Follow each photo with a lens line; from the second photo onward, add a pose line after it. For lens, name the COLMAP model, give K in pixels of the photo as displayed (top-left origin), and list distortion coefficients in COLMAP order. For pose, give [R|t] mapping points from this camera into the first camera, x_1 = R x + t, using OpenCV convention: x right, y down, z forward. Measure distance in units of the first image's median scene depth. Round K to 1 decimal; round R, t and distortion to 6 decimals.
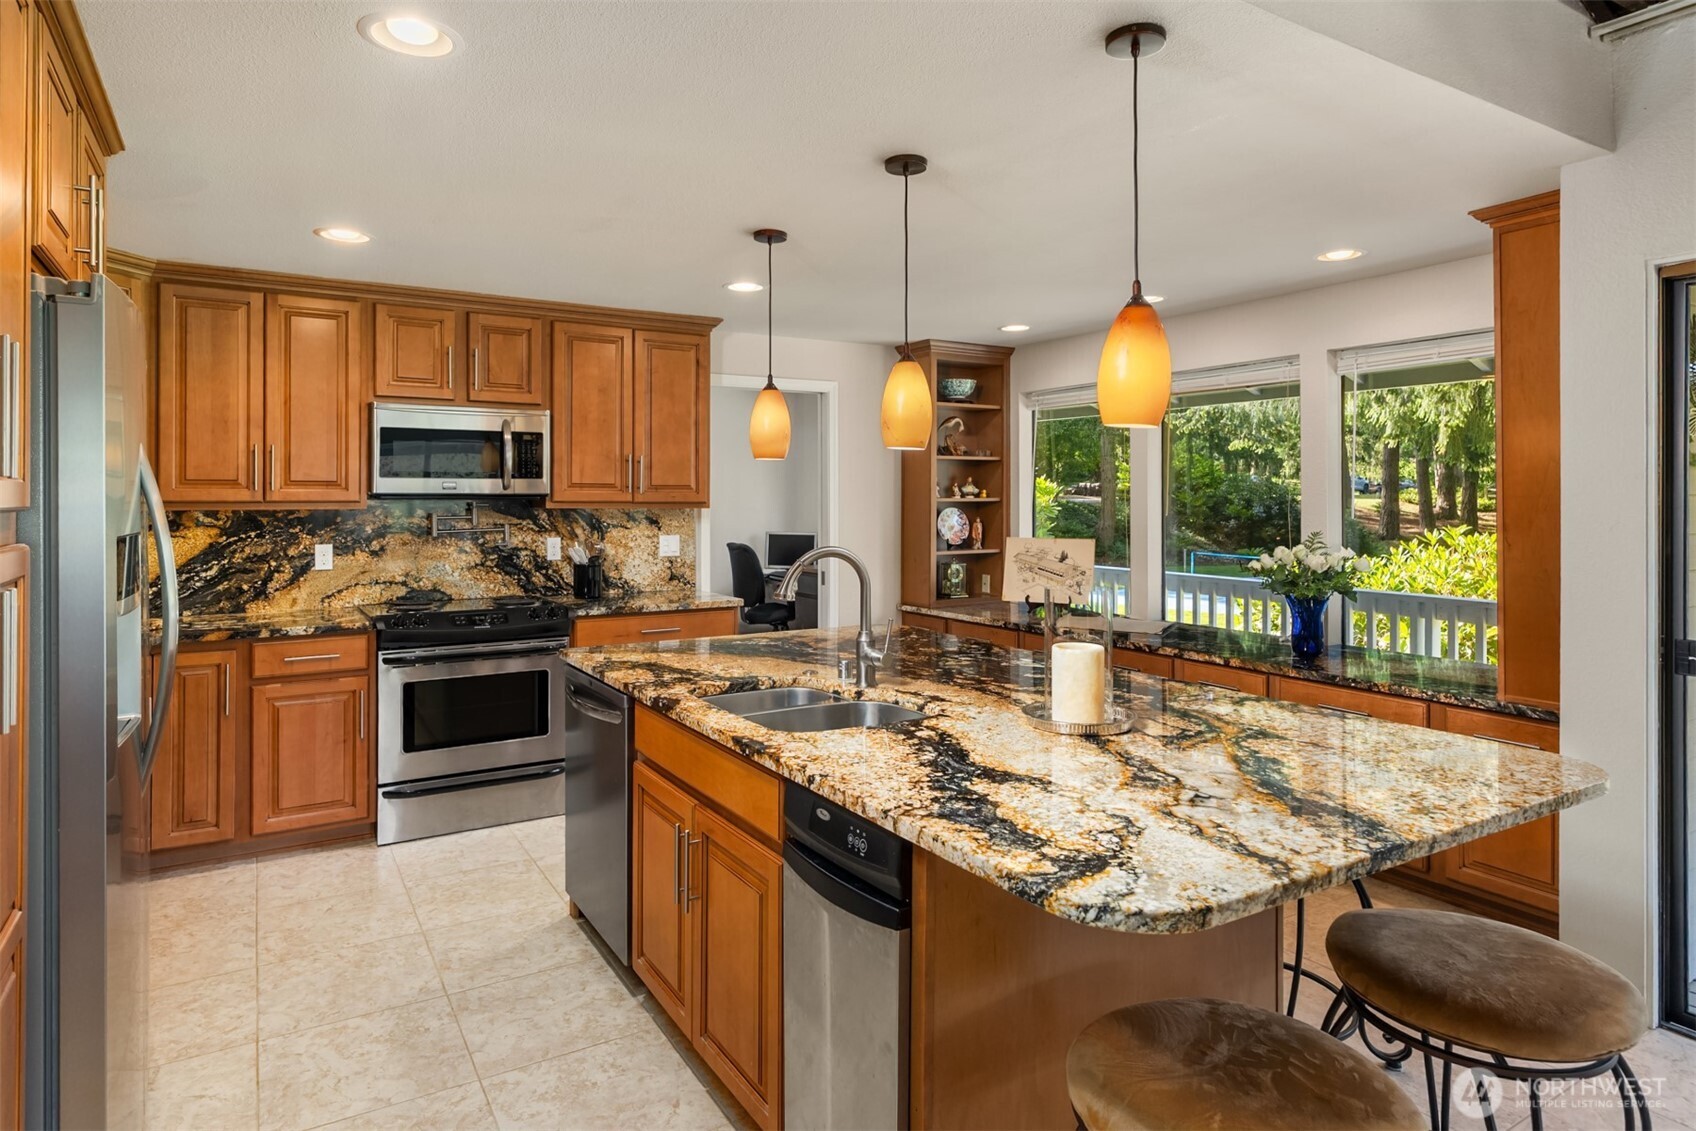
lens RADIAL K [[969.3, 0, 841.0], [0, 969.3, 494.2], [0, 0, 1]] dist [0.005257, 0.000449]
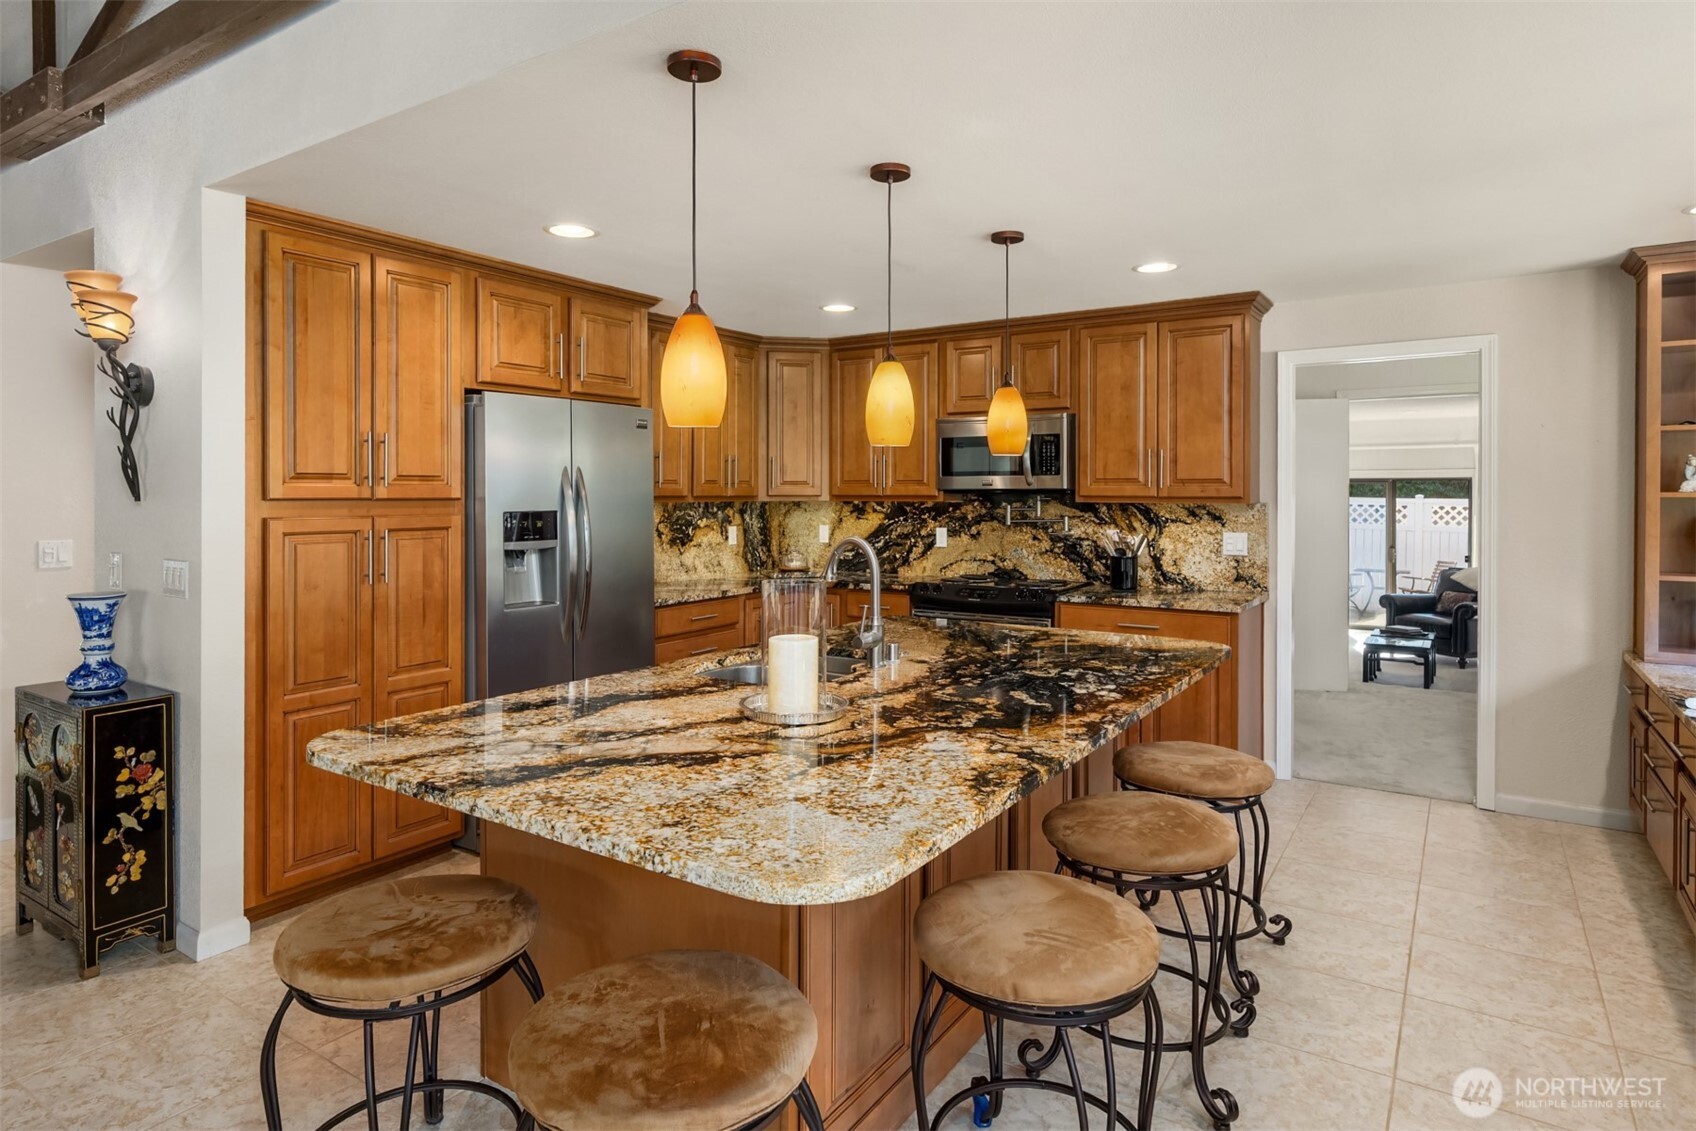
lens RADIAL K [[969.3, 0, 832.7], [0, 969.3, 506.3], [0, 0, 1]] dist [0.005257, 0.000449]
pose [[0.420191, 0.012730, -0.907347, 0.574176], [0.005216, 0.999851, 0.016444, -0.000047], [0.907421, -0.011643, 0.420062, 0.296469]]
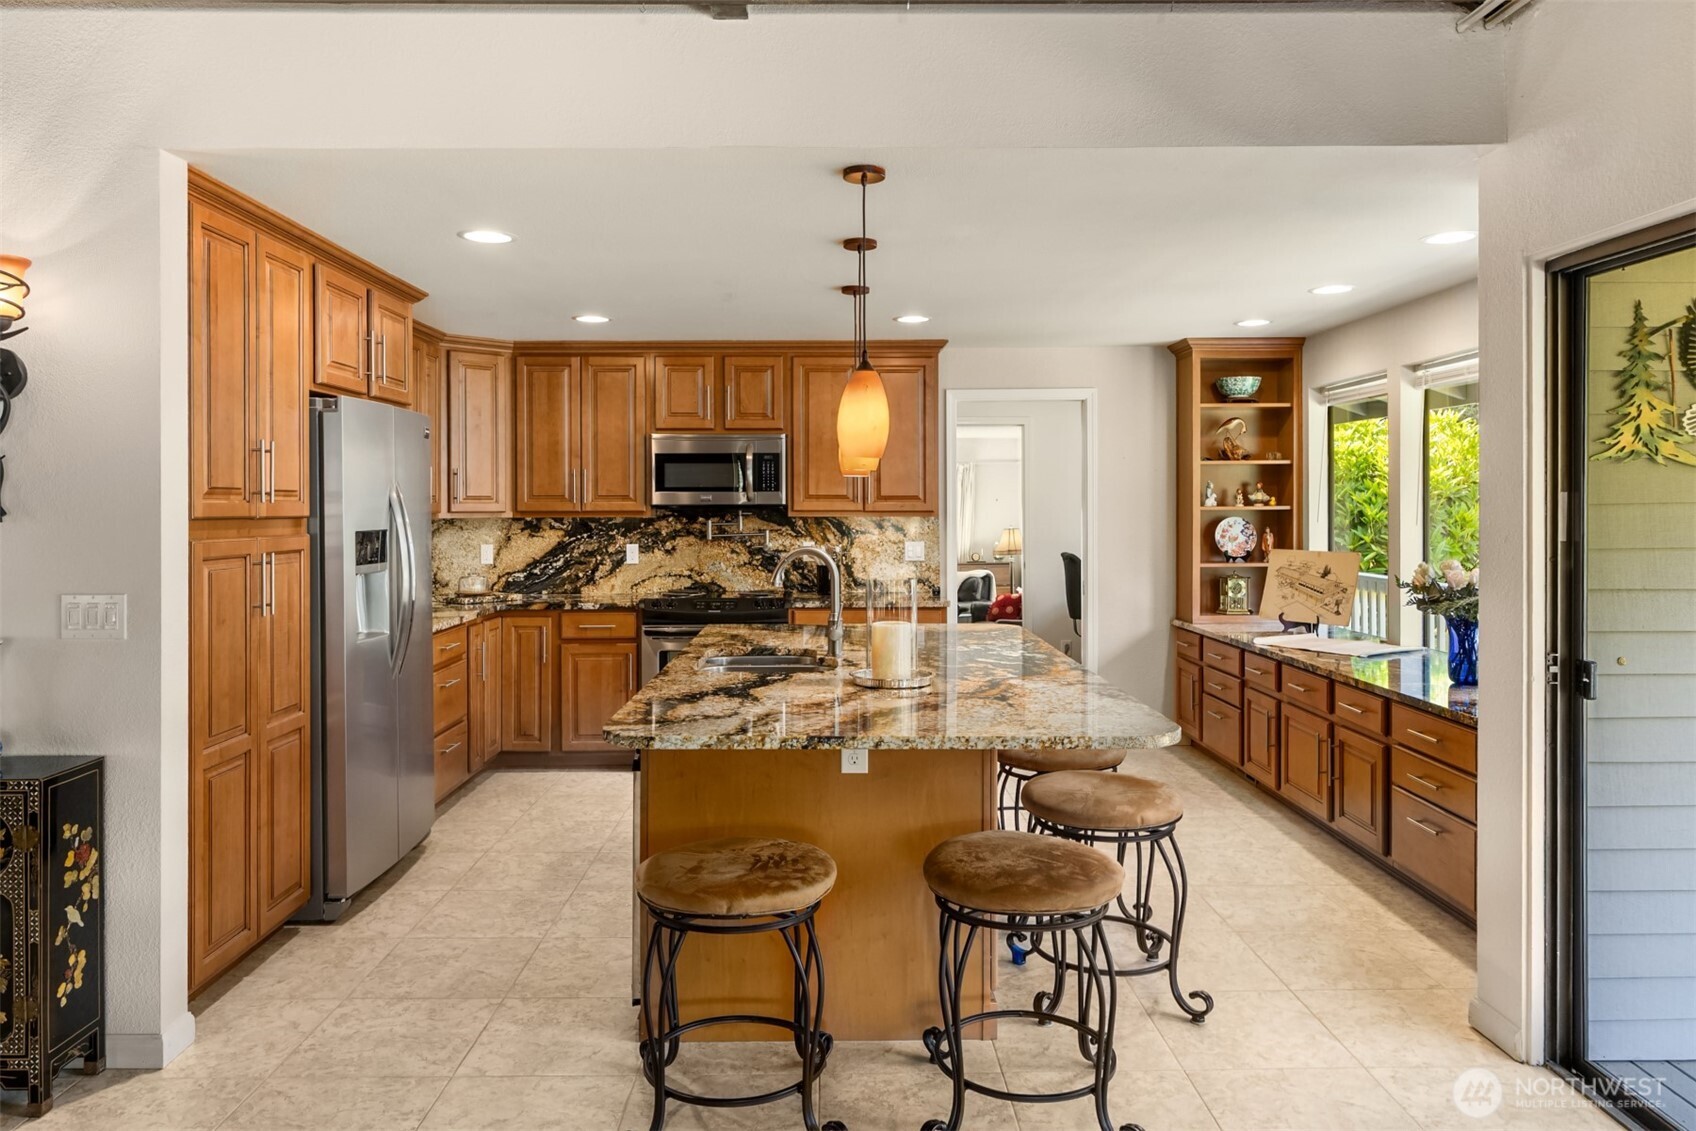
lens RADIAL K [[1154.3, 0, 851.7], [0, 1154.3, 513.9], [0, 0, 1]] dist [-0.000262, -0.001110]
pose [[0.863635, 0.000890, -0.504117, 0.471959], [0.005388, 0.999925, 0.010997, -0.003719], [0.504089, -0.012214, 0.863566, -0.172415]]
